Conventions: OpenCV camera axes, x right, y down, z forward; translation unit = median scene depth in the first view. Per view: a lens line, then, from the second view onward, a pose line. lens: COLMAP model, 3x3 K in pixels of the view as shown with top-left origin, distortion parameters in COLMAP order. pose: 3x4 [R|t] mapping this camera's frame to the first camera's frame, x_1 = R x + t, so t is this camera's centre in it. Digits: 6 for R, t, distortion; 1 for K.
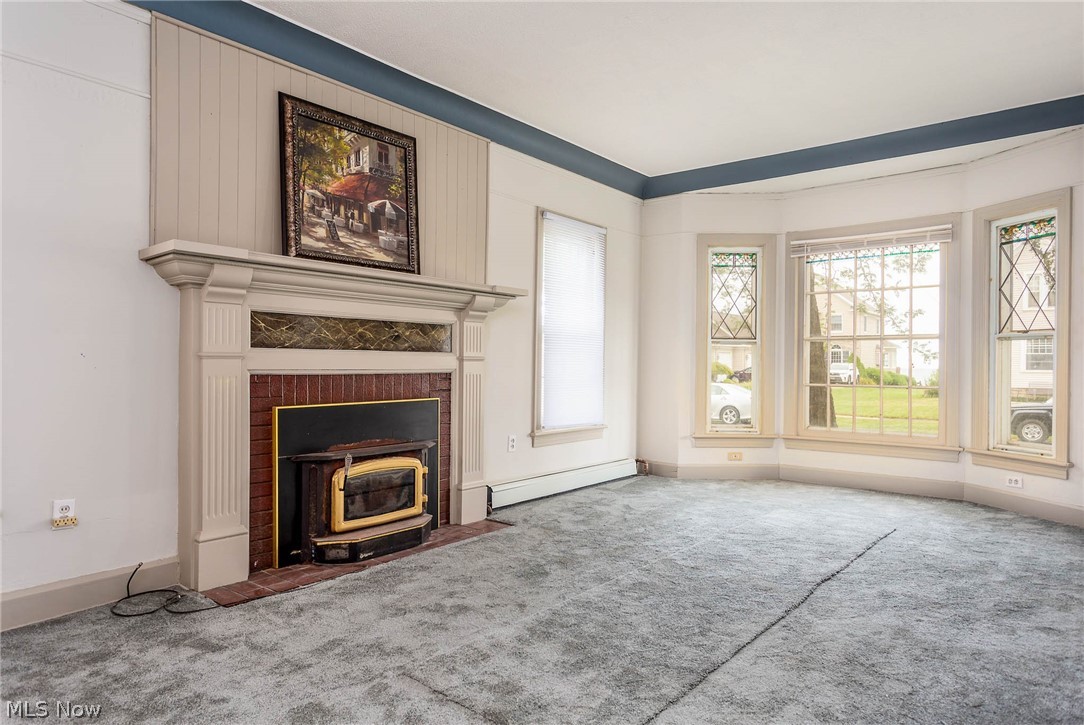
lens RADIAL K [[666.4, 0, 542.0], [0, 666.4, 362.5], [0, 0, 1]] dist [0.003080, 0.000373]
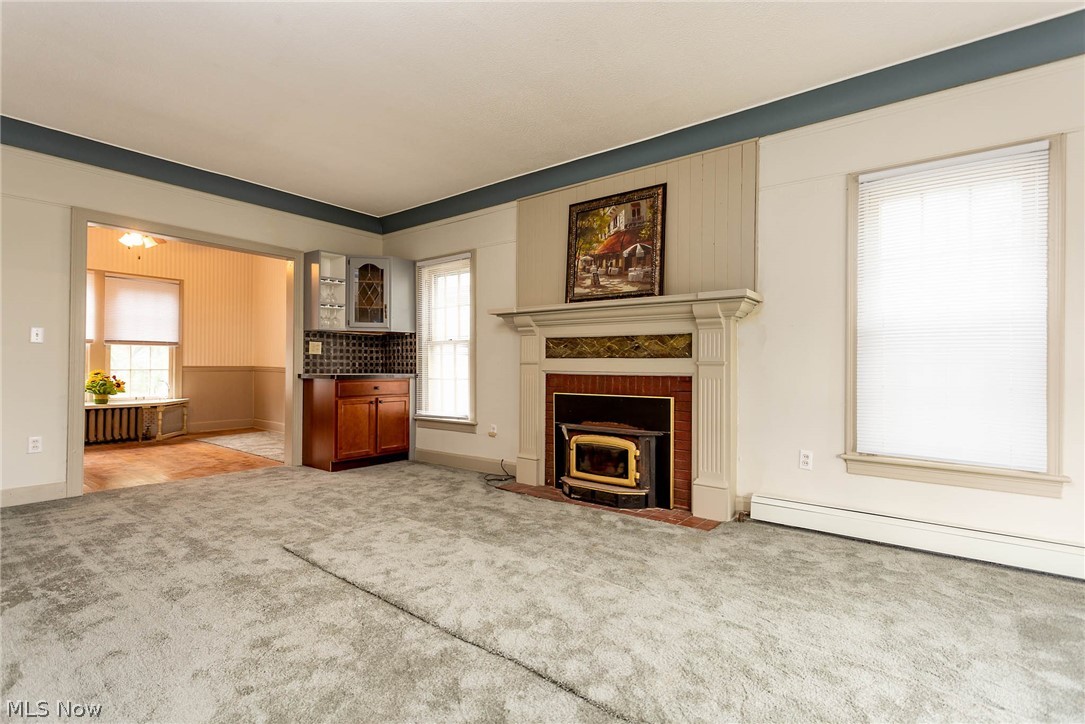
lens RADIAL K [[535.6, 0, 542.0], [0, 535.6, 356.2], [0, 0, 1]] dist [0.028649, 0.000520]
pose [[0.012835, -0.020755, -0.999702, 0.862197], [-0.002631, 0.999780, -0.020791, 0.001554], [0.999914, 0.002897, 0.012777, 0.837391]]
